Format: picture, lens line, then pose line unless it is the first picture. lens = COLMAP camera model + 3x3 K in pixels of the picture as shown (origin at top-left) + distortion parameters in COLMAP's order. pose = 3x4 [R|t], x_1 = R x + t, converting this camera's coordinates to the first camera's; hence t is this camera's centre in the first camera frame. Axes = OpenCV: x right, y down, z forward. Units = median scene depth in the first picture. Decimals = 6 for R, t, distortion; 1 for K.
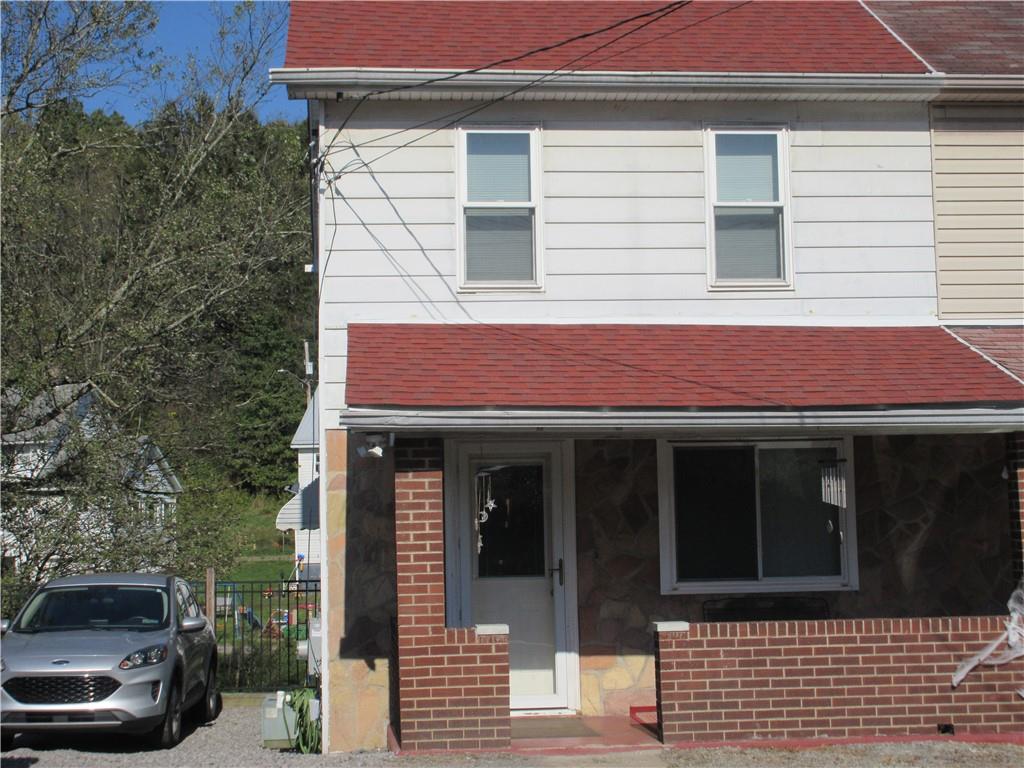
lens RADIAL K [[1689.0, 0, 512.0], [0, 1689.0, 384.0], [0, 0, 1]] dist [-0.014579, 0.057192]
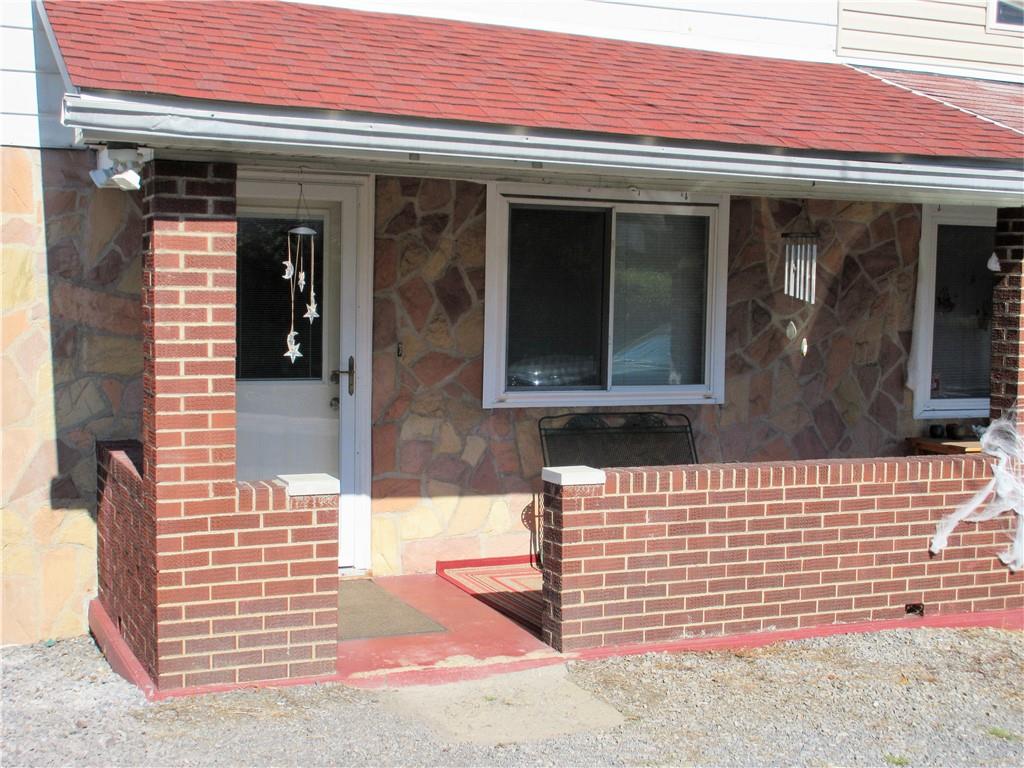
lens RADIAL K [[1388.1, 0, 512.0], [0, 1388.1, 384.0], [0, 0, 1]] dist [-0.002403, -0.007054]
pose [[0.949092, 0.014268, 0.314676, -0.100148], [-0.063546, 0.987108, 0.146902, 0.030476], [-0.308523, -0.159420, 0.937763, 0.507543]]
